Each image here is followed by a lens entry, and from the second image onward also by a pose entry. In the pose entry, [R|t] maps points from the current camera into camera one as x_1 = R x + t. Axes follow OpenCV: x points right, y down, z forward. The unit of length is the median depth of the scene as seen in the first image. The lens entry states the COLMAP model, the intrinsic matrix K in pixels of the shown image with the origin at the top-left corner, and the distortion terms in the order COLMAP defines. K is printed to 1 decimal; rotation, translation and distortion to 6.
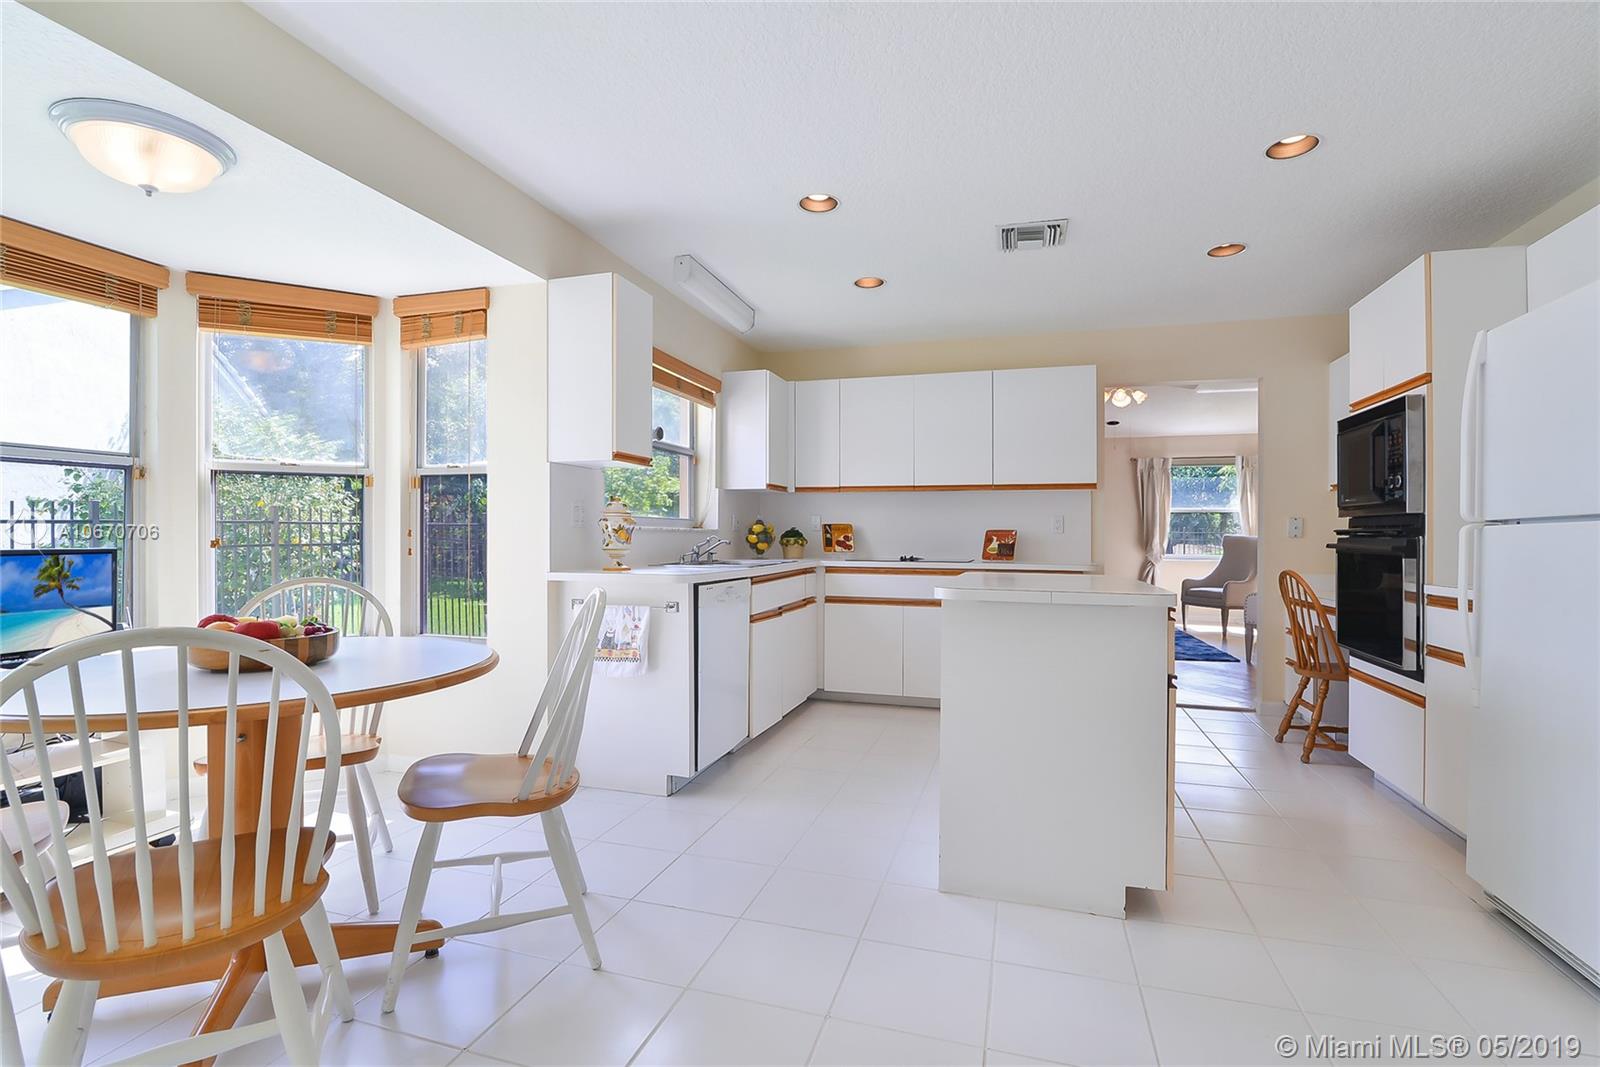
lens RADIAL K [[746.1, 0, 800.0], [0, 746.1, 533.5], [0, 0, 1]] dist [-0.000209, -0.000041]
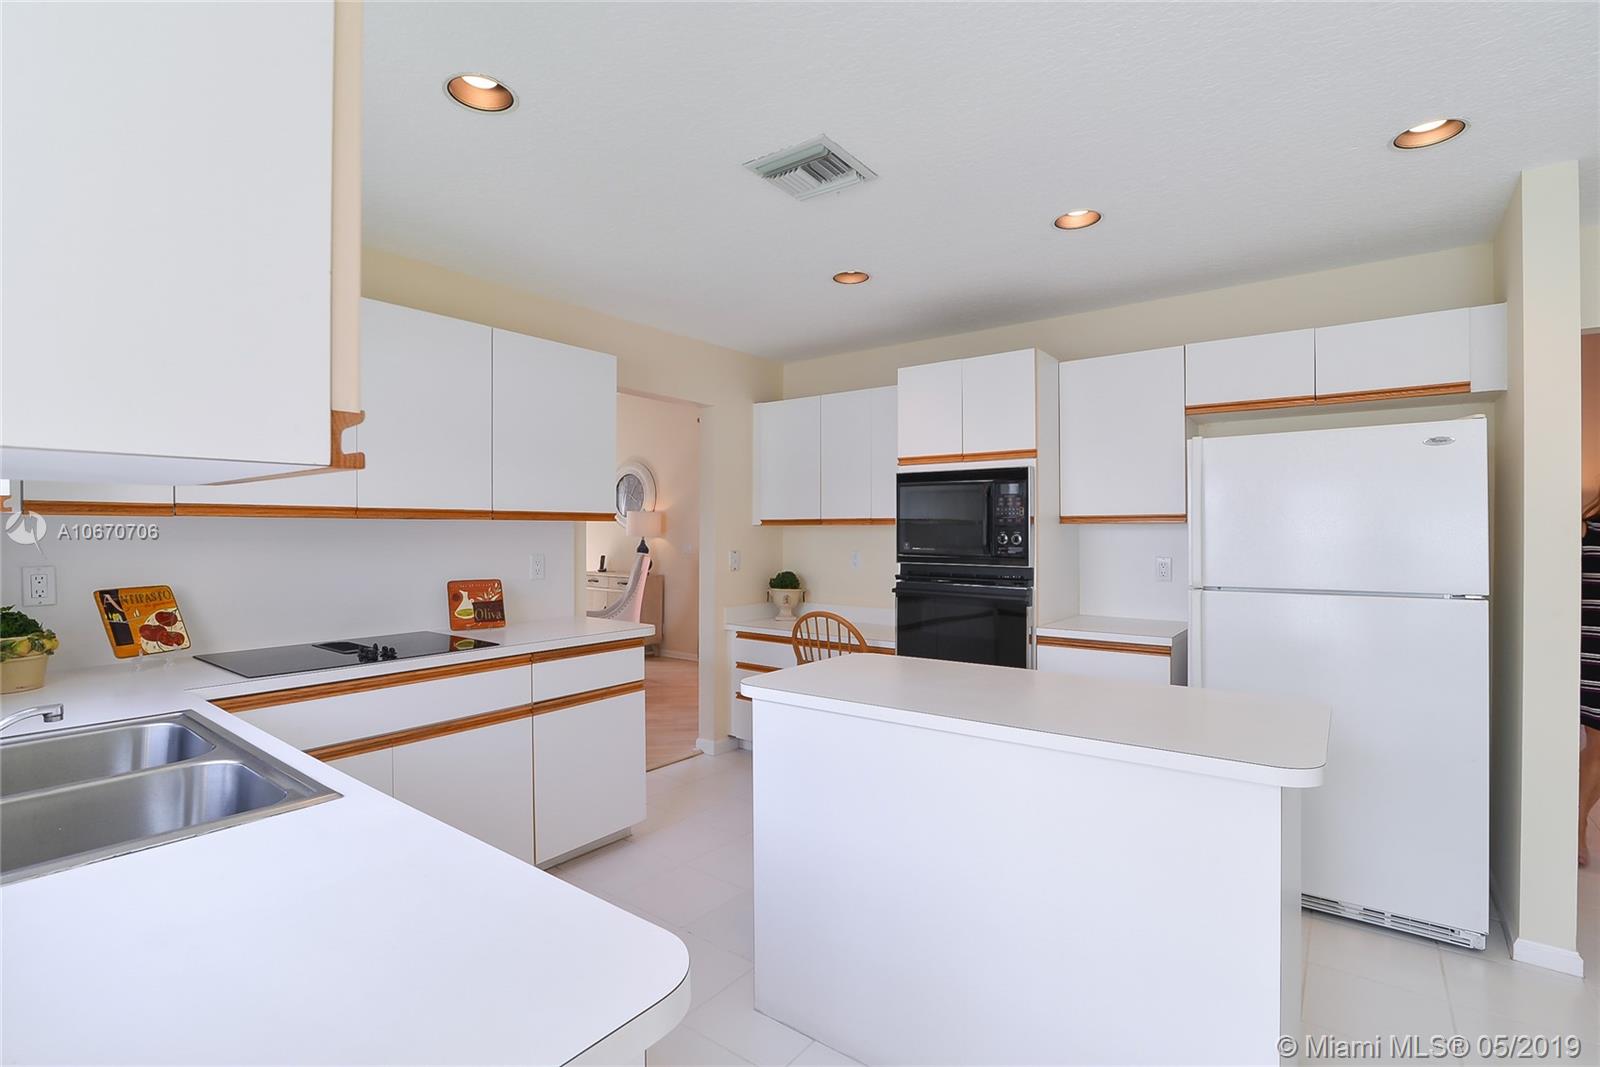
lens RADIAL K [[746.1, 0, 800.0], [0, 746.1, 533.5], [0, 0, 1]] dist [-0.000209, -0.000041]
pose [[0.358745, -0.008305, 0.933399, -0.221398], [-0.002212, 0.999950, 0.009747, -0.050867], [-0.933433, -0.005562, 0.358709, 0.512586]]
